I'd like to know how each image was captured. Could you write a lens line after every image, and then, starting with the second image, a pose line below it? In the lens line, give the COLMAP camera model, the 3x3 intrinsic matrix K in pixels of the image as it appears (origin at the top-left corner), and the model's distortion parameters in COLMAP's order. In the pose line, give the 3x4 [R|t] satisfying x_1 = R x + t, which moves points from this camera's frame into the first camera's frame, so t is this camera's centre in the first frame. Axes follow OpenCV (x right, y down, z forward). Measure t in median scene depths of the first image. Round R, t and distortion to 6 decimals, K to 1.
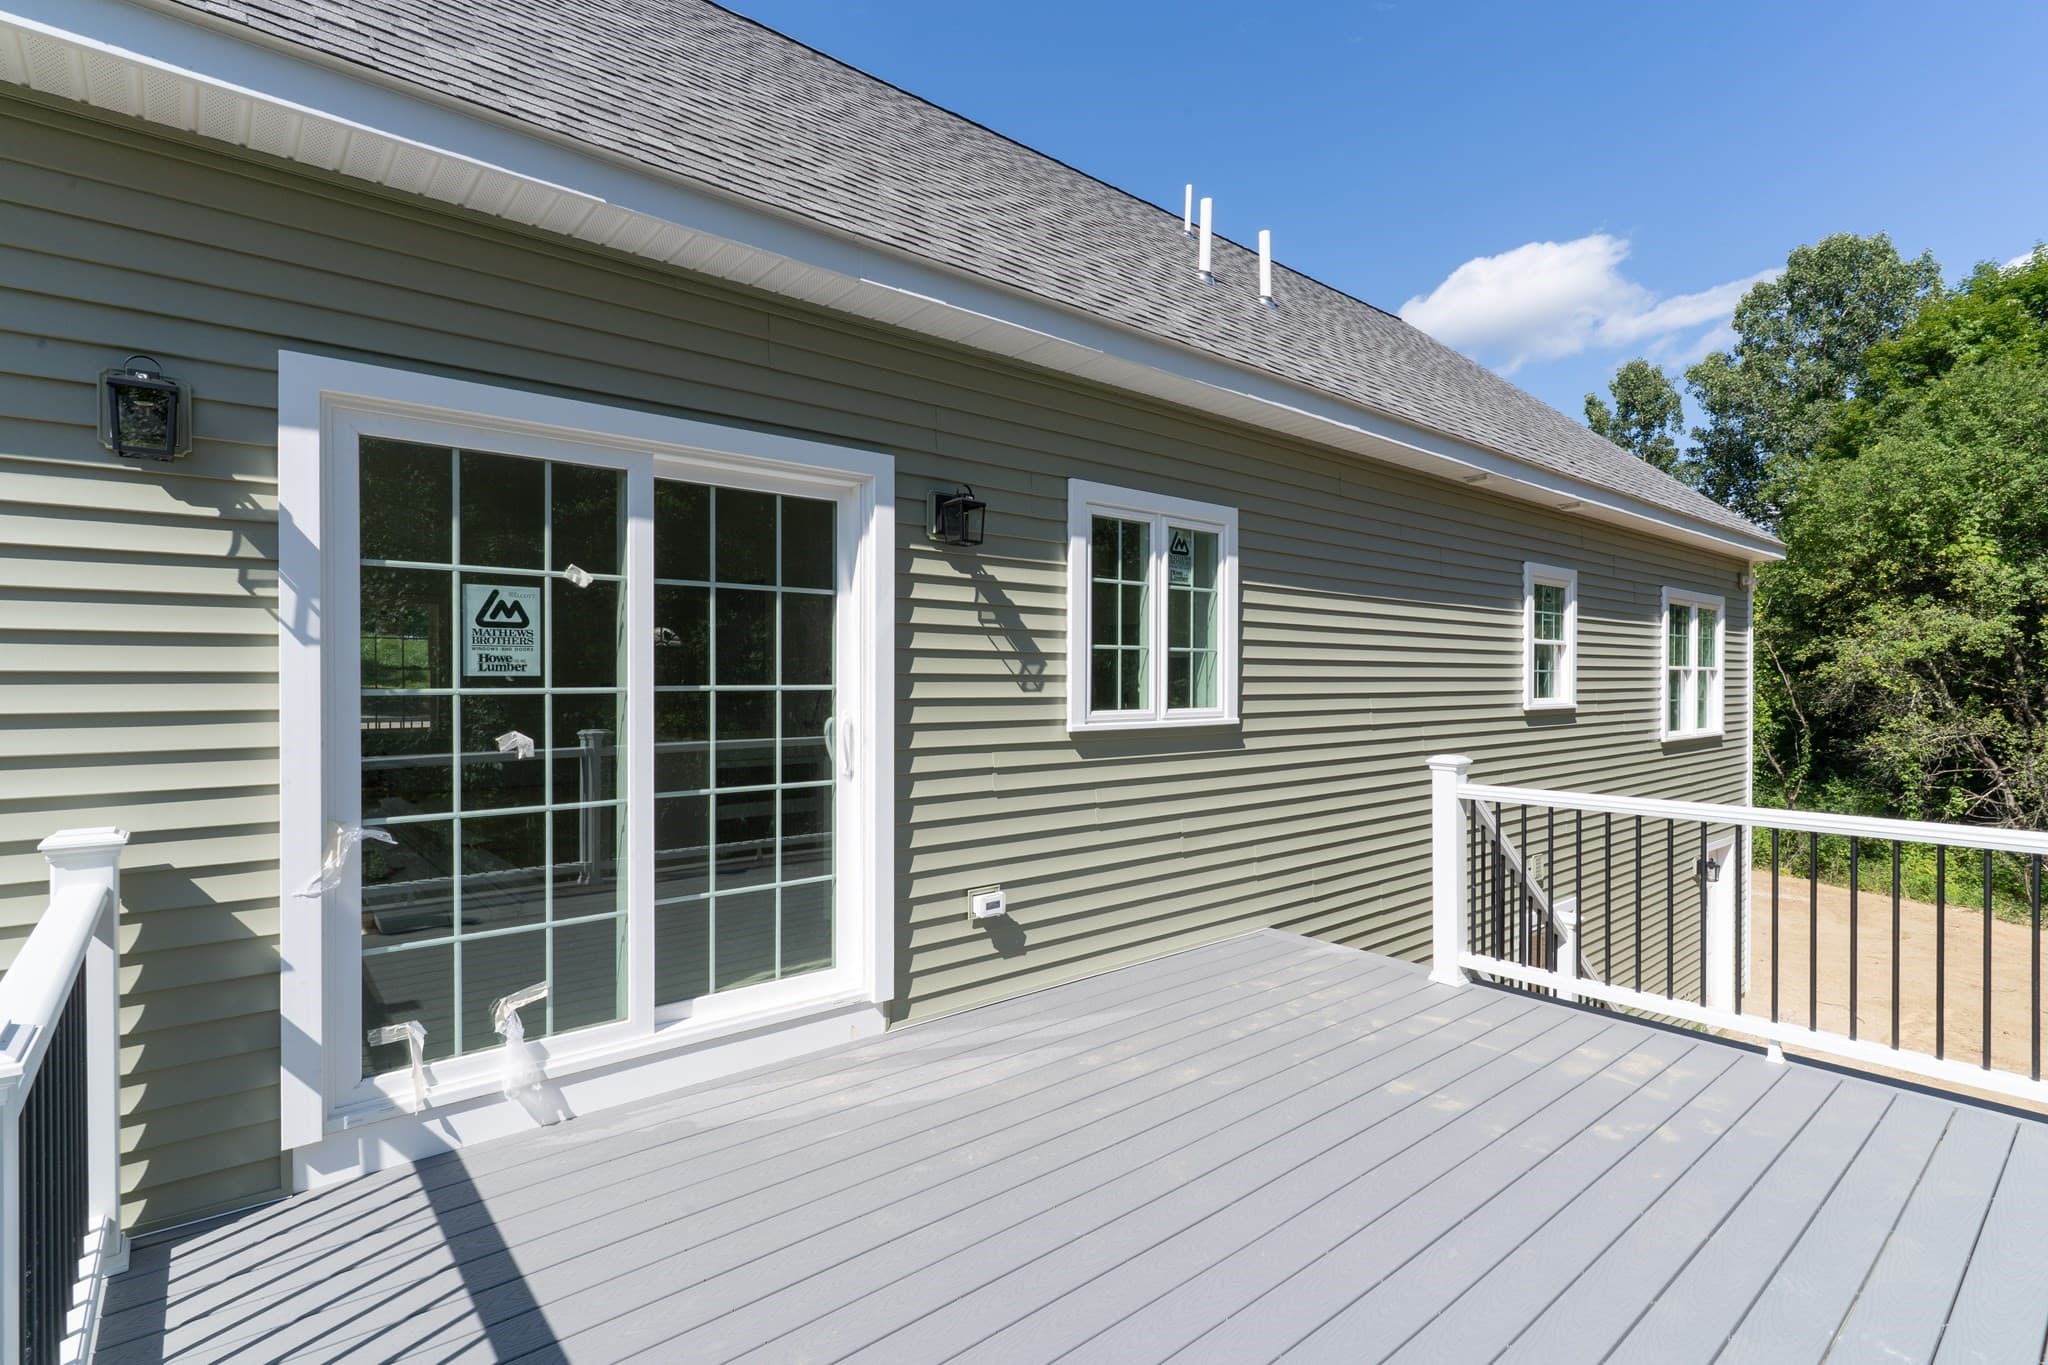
lens RADIAL K [[956.3, 0, 956.4], [0, 956.3, 682.6], [0, 0, 1]] dist [0.000011, 0.000027]
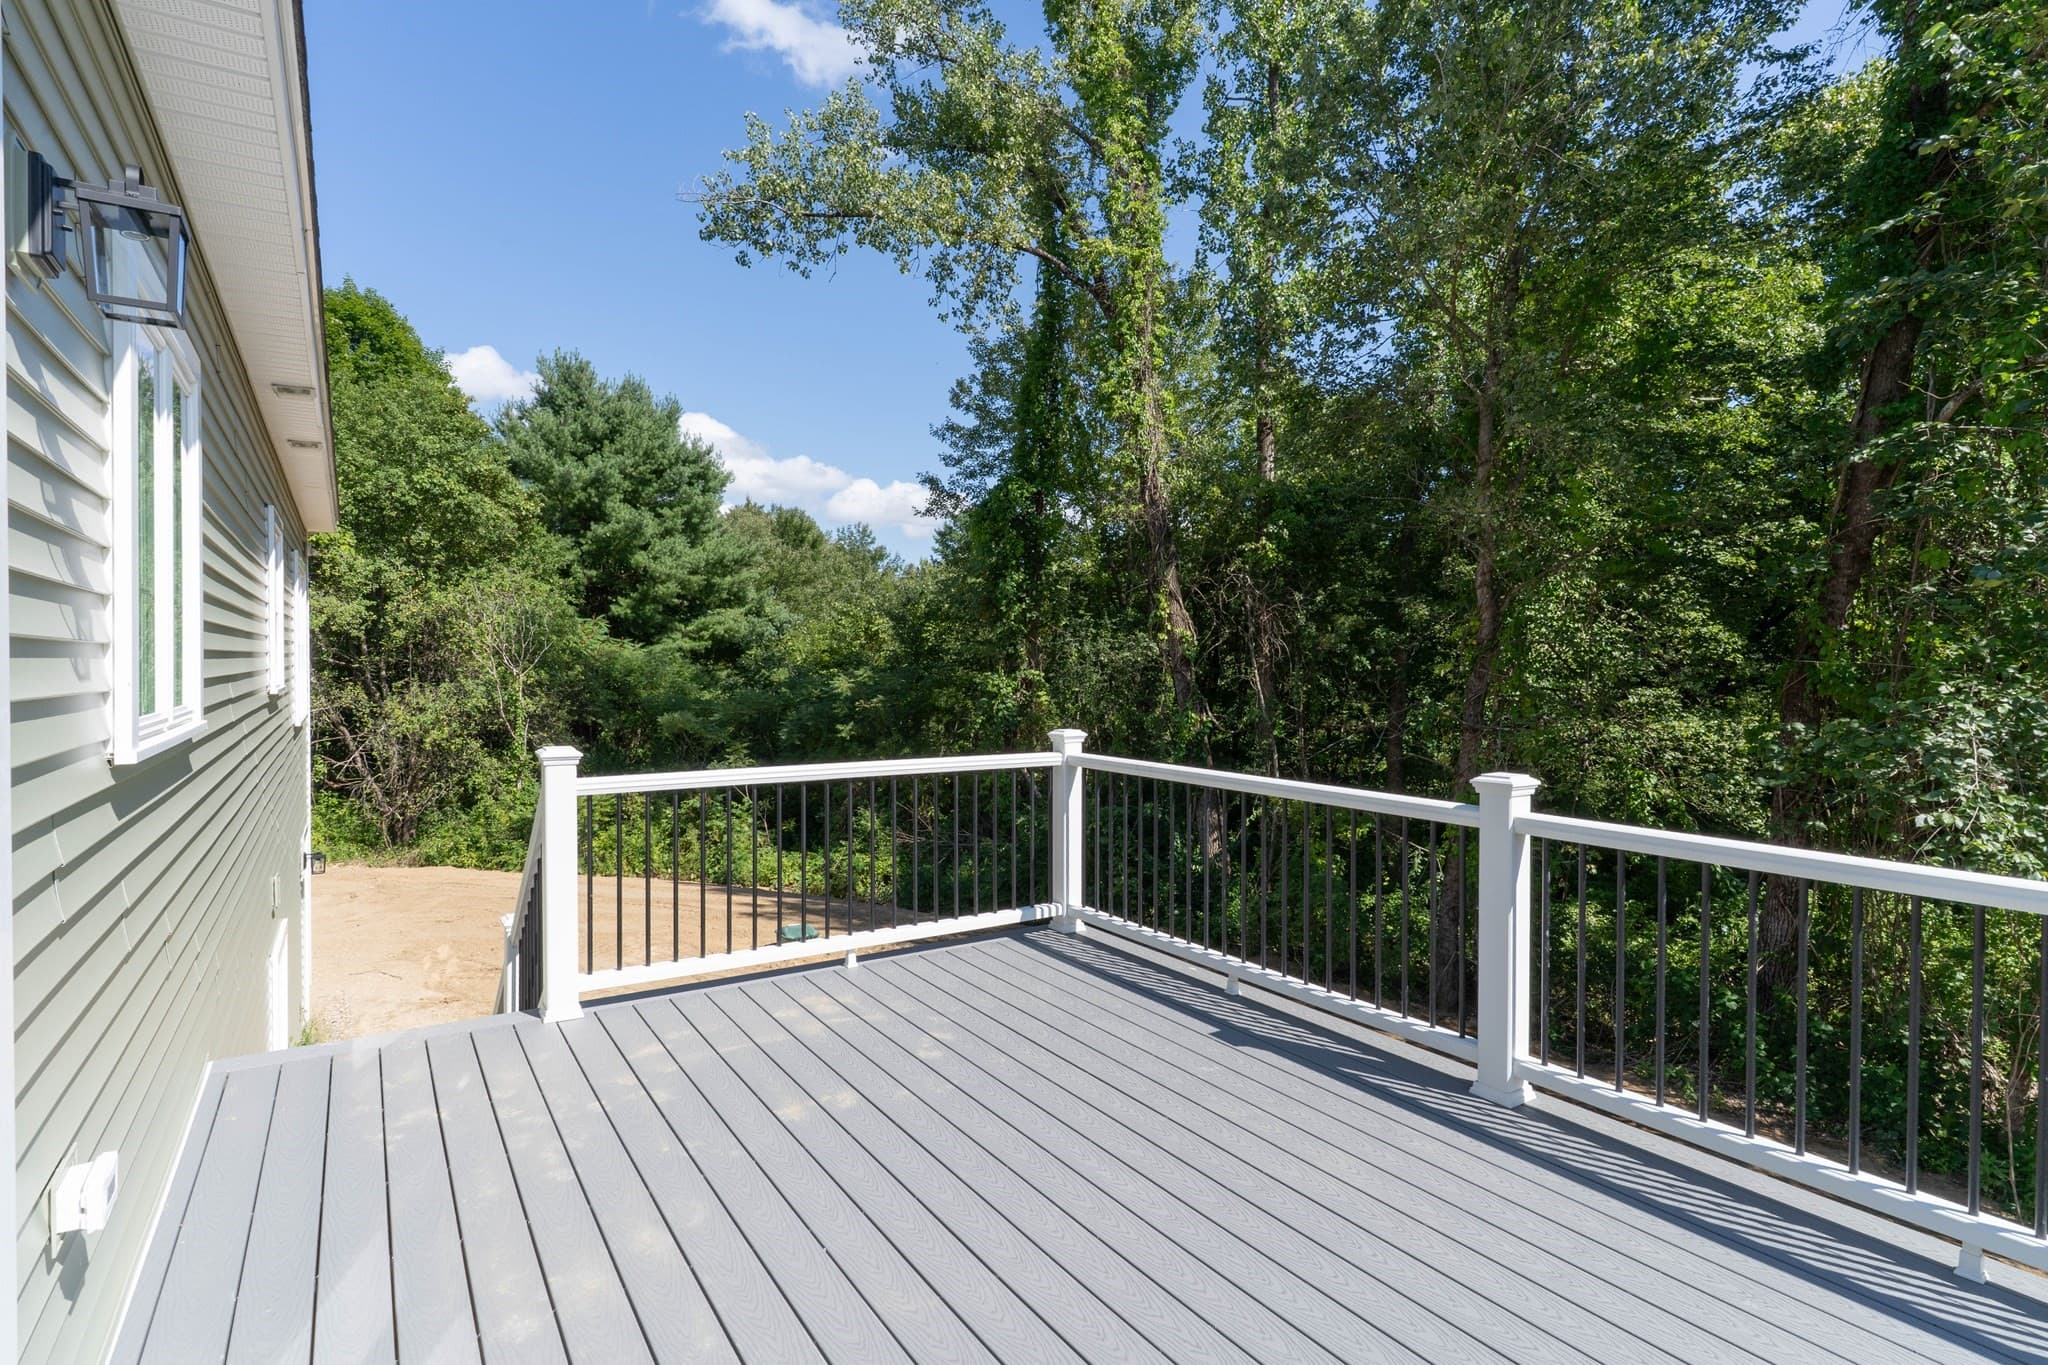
lens RADIAL K [[1049.0, 0, 1030.6], [0, 1049.0, 658.1], [0, 0, 1]] dist [0.001078, 0.000247]
pose [[0.087232, -0.002152, 0.996186, -0.438845], [0.005021, 0.999986, 0.001720, 0.001829], [-0.996175, 0.004852, 0.087241, 0.628154]]
